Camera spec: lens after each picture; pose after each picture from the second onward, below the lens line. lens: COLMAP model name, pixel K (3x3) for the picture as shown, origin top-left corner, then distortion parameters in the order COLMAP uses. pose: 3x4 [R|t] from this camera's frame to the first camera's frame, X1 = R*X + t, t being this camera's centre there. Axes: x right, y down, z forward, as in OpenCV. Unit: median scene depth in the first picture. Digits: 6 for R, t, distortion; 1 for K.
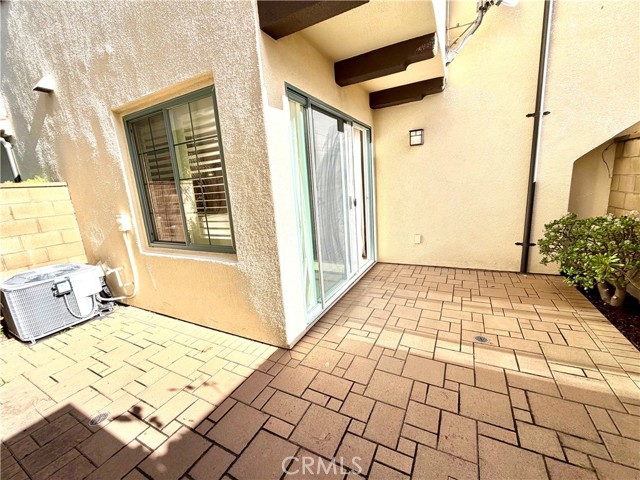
lens RADIAL K [[259.6, 0, 322.1], [0, 259.6, 240.9], [0, 0, 1]] dist [-0.000478, -0.000468]
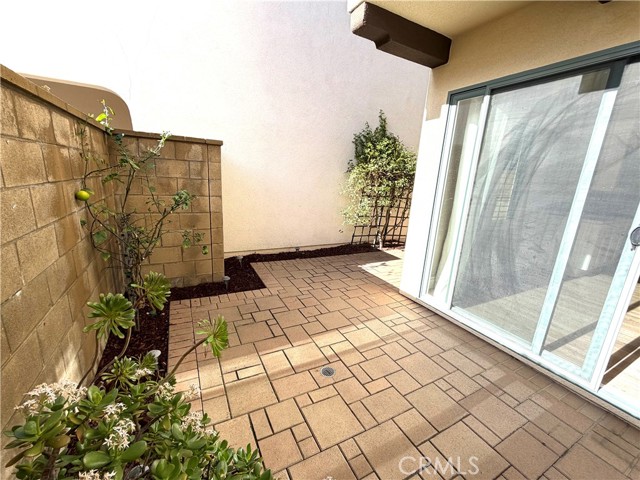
lens RADIAL K [[259.6, 0, 317.7], [0, 259.6, 237.9], [0, 0, 1]] dist [-0.000478, -0.000468]
pose [[-0.562756, 0.232320, -0.793305, 1.248491], [-0.187787, 0.898672, 0.396390, -0.347549], [0.805011, 0.372043, -0.462106, 1.253589]]
